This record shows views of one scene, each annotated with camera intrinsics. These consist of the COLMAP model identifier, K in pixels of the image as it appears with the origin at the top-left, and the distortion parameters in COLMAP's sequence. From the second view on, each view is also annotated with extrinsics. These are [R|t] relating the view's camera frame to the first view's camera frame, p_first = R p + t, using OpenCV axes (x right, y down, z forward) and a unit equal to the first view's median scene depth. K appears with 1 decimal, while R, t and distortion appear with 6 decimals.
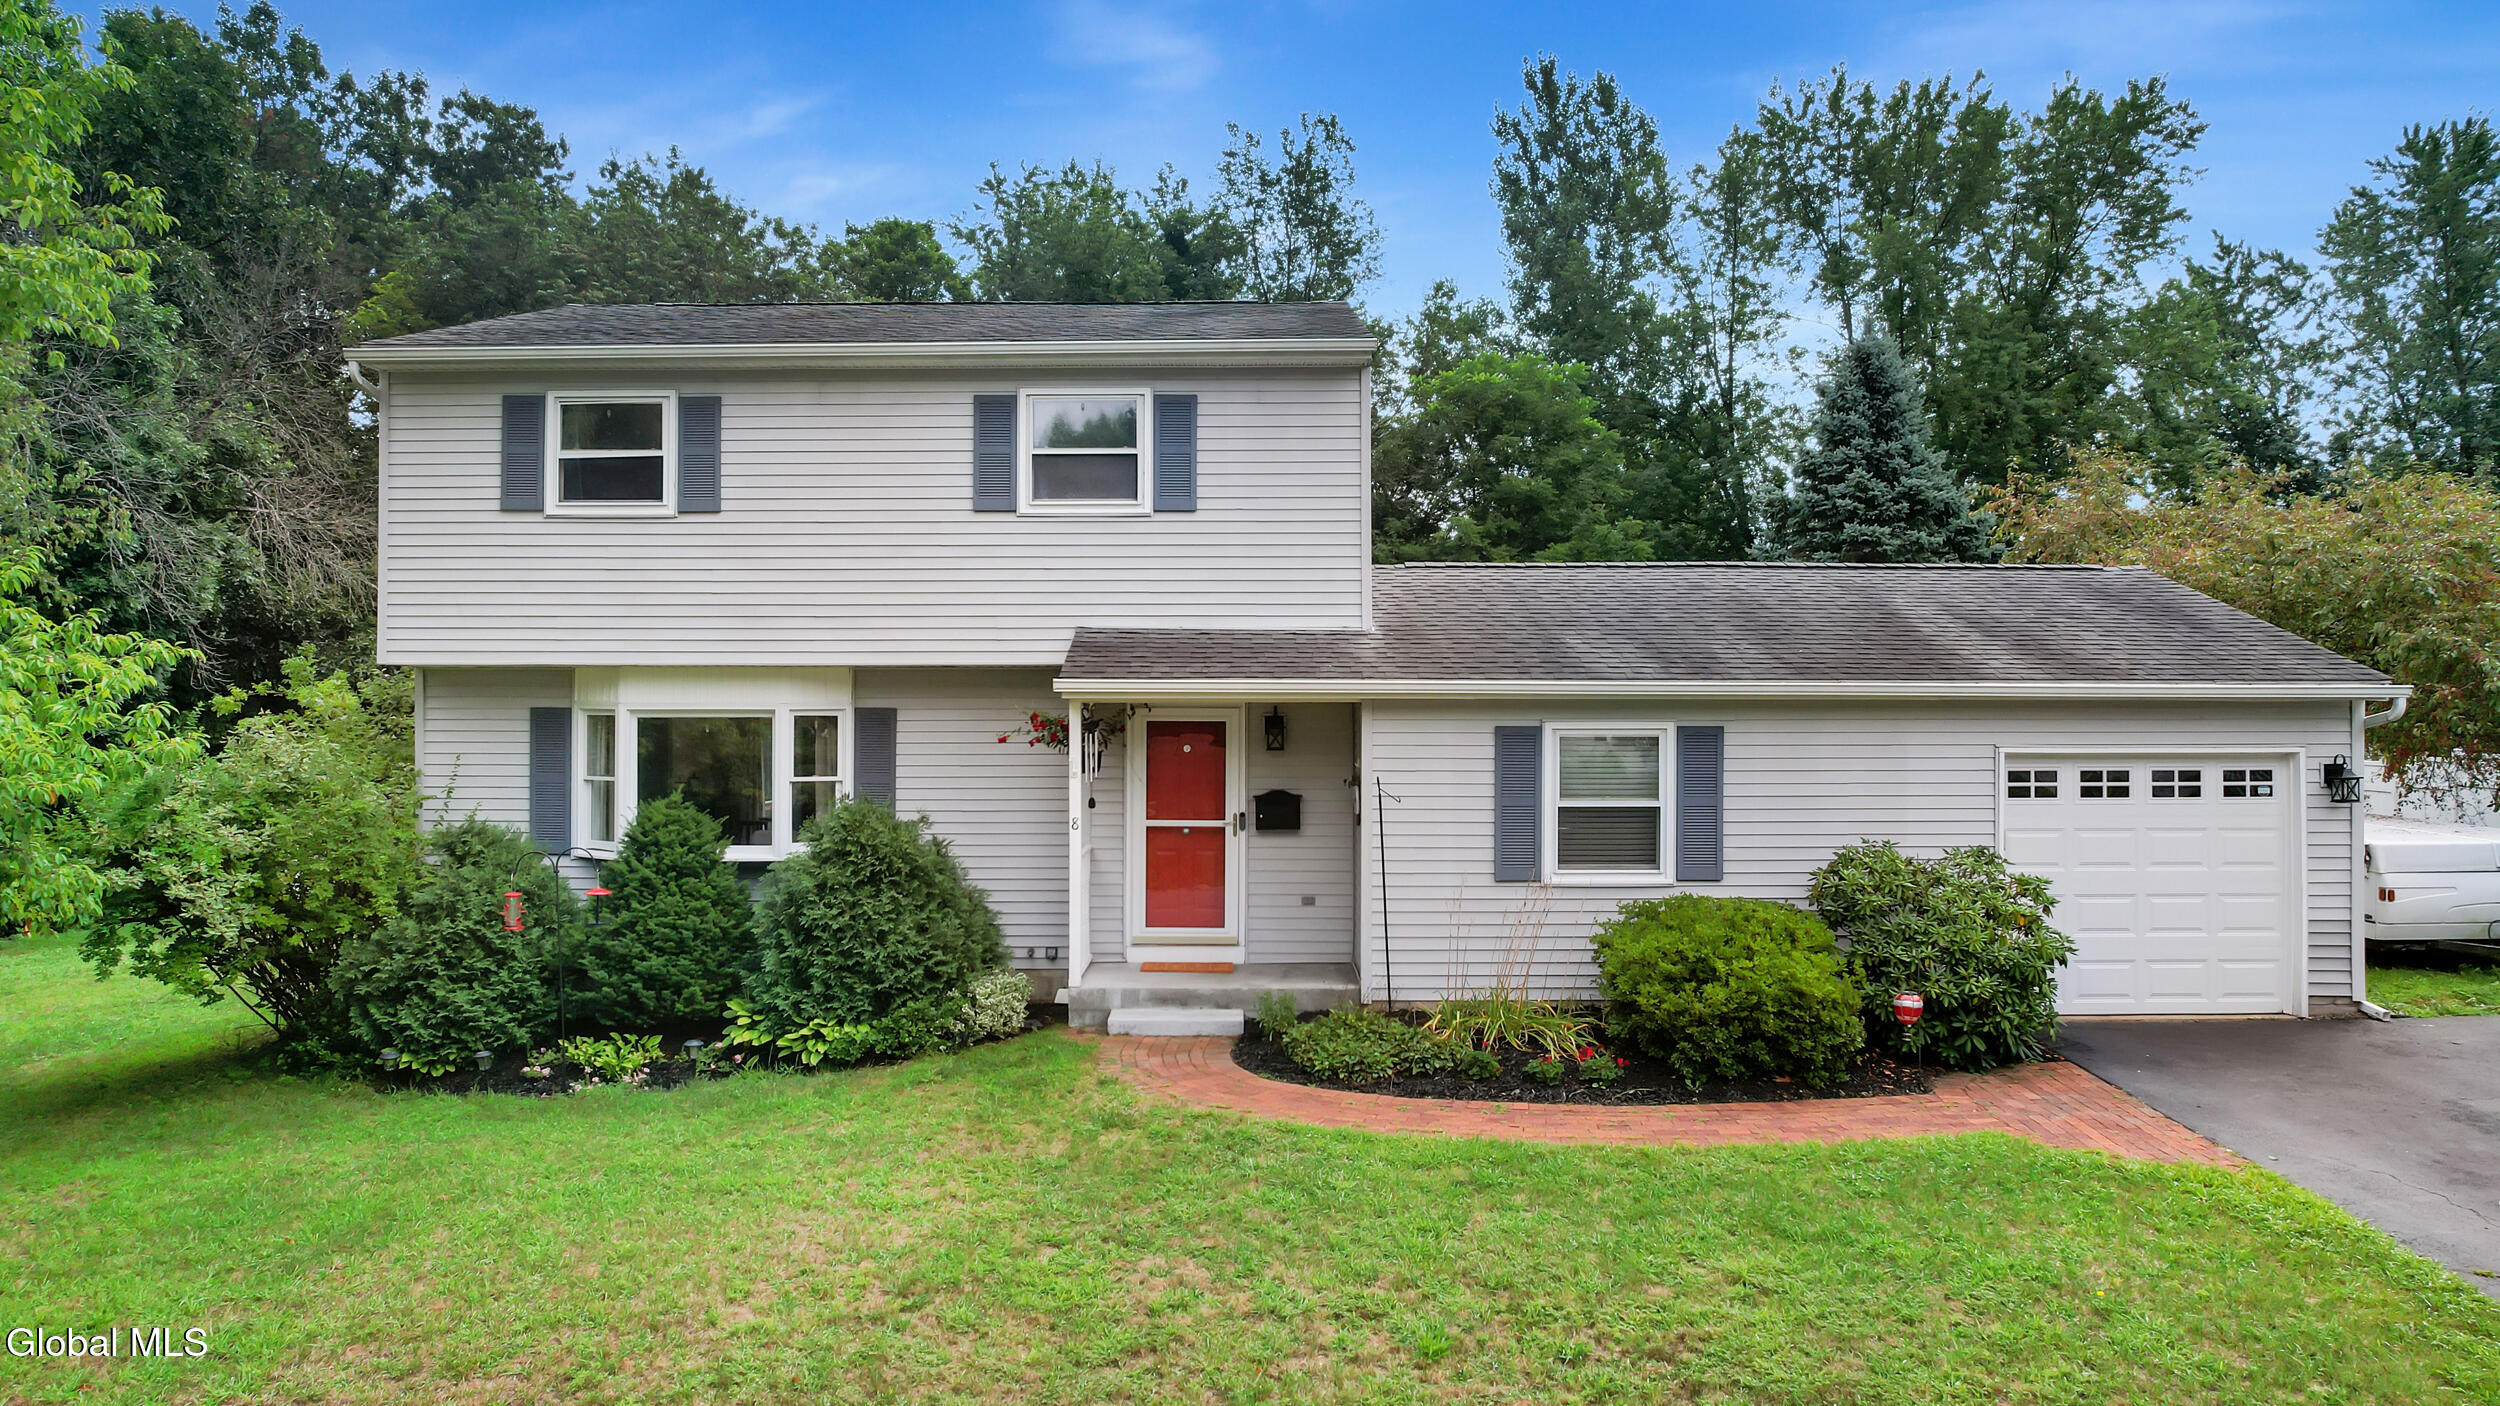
lens RADIAL K [[1662.9, 0, 1251.6], [0, 1662.9, 767.9], [0, 0, 1]] dist [-0.098423, 0.104718]
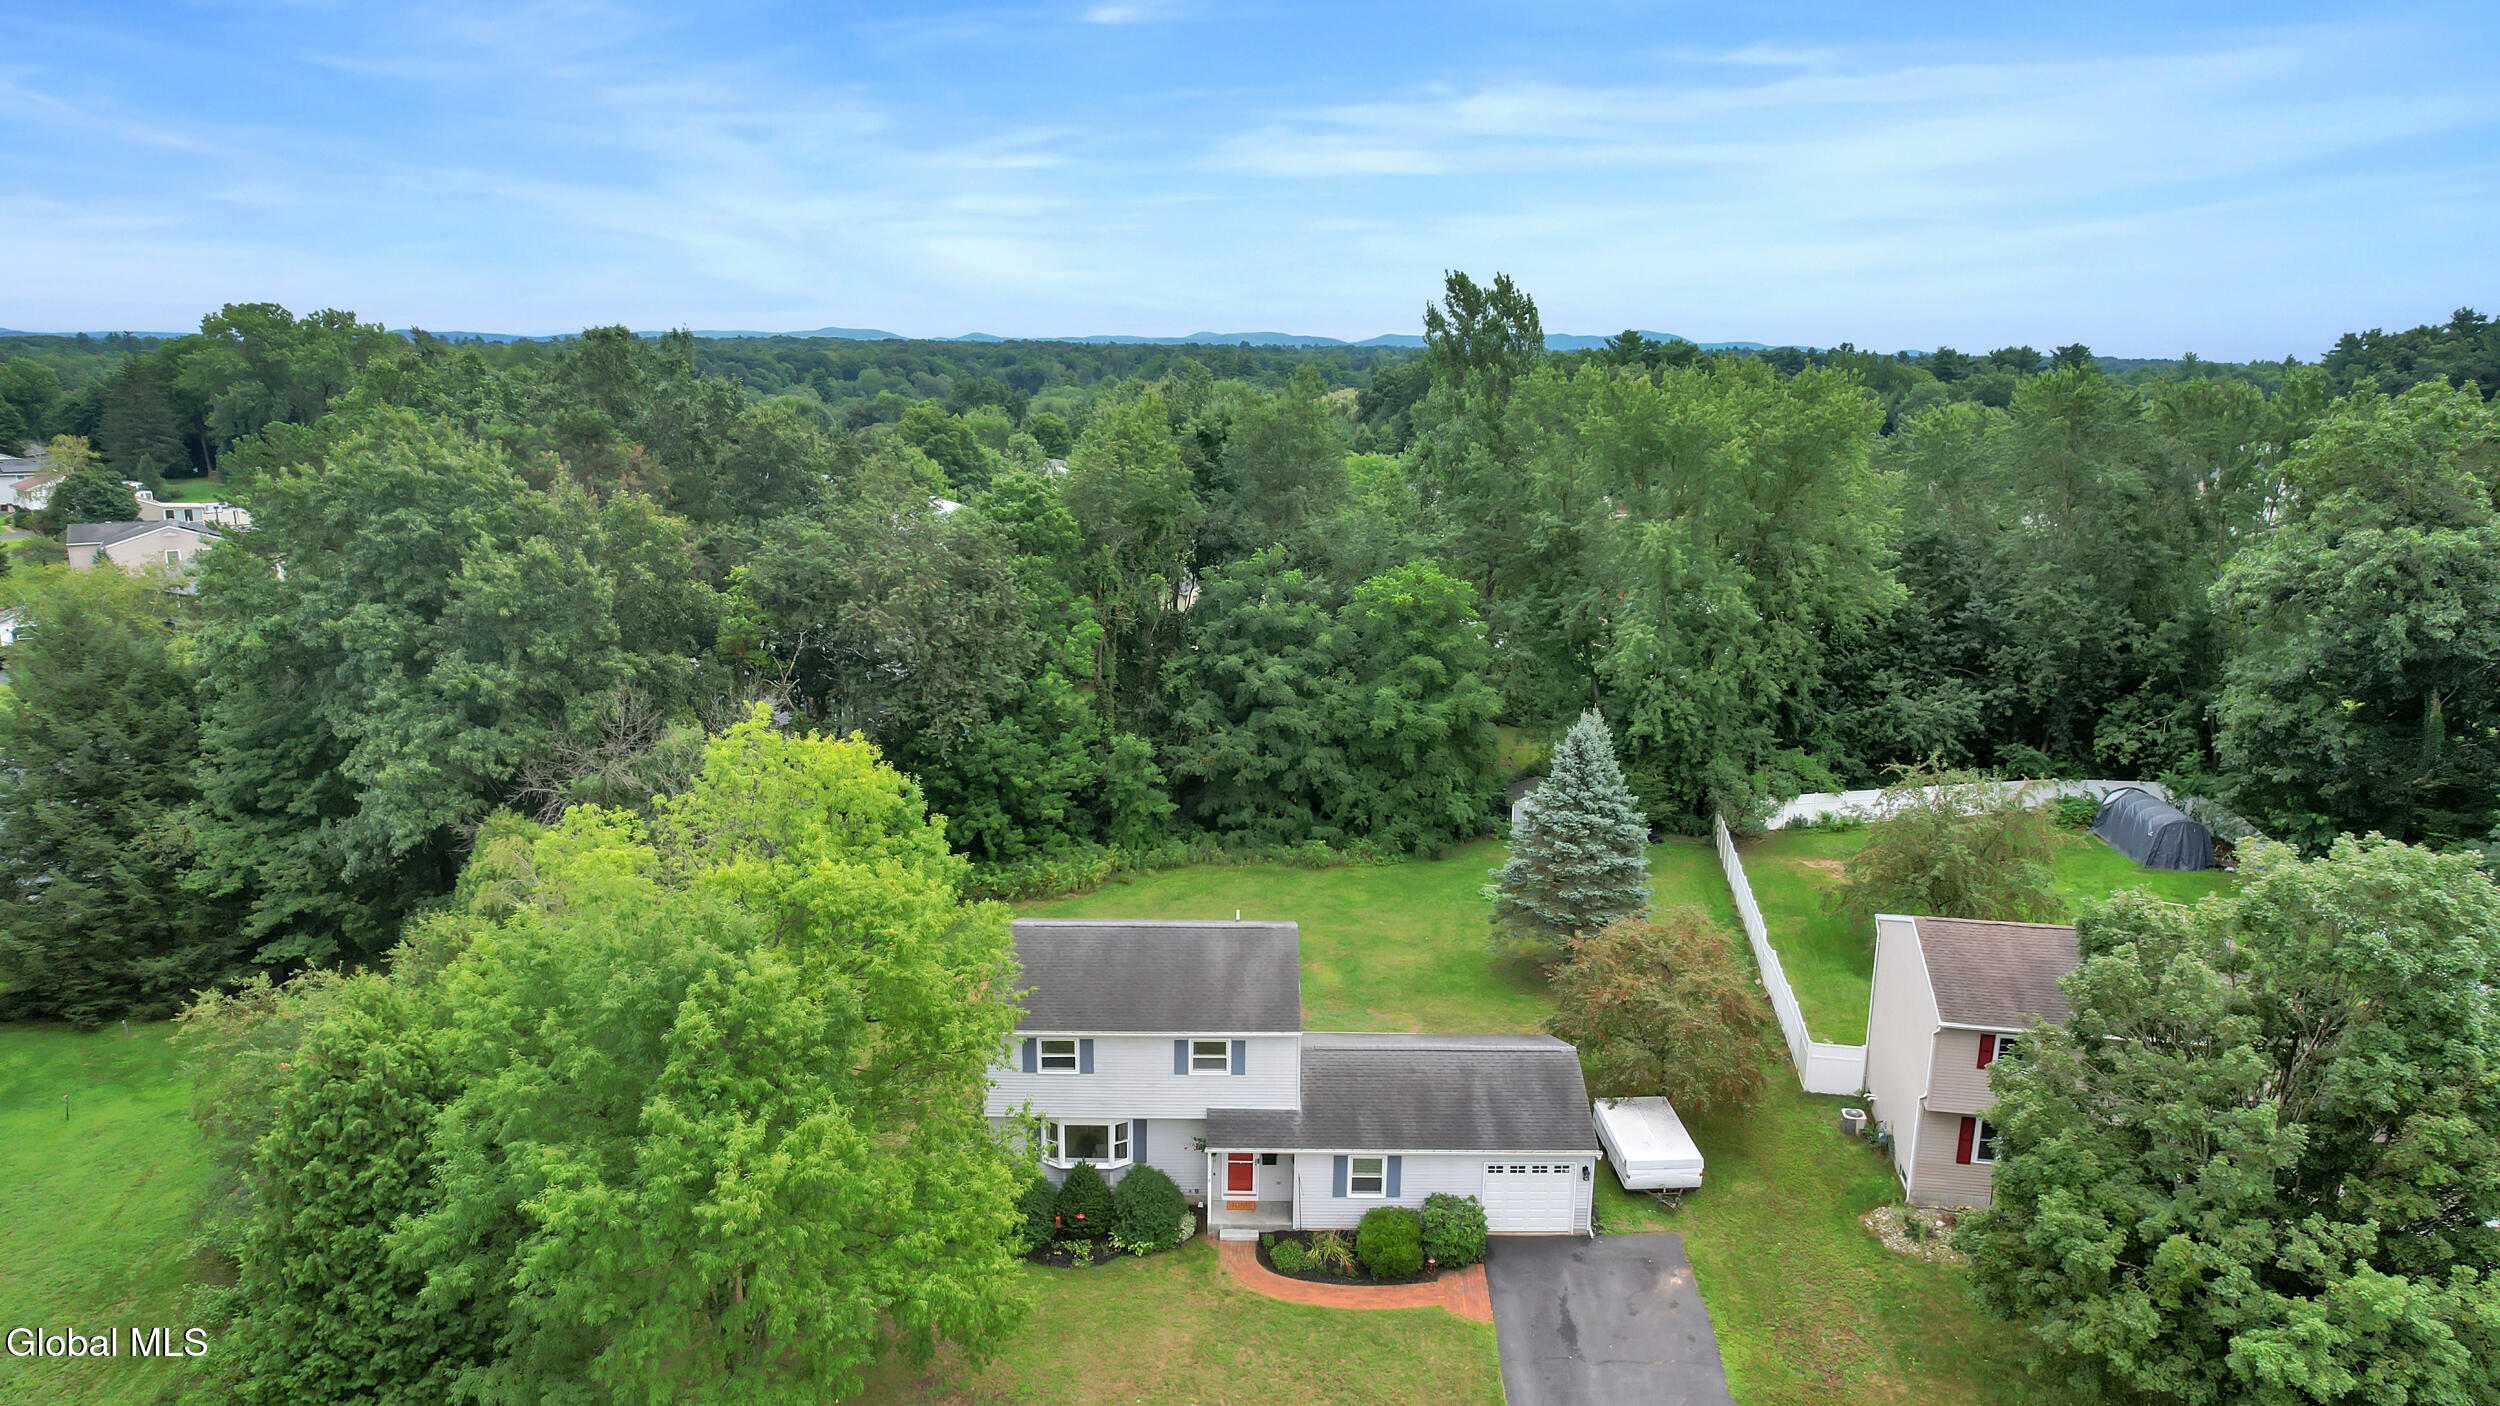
lens RADIAL K [[1662.9, 0, 1251.6], [0, 1662.9, 767.9], [0, 0, 1]] dist [-0.098423, 0.104718]
pose [[0.999896, 0.011059, 0.009257, -0.061547], [-0.012936, 0.971527, 0.236576, -1.602170], [-0.006377, -0.236671, 0.971569, -2.108364]]
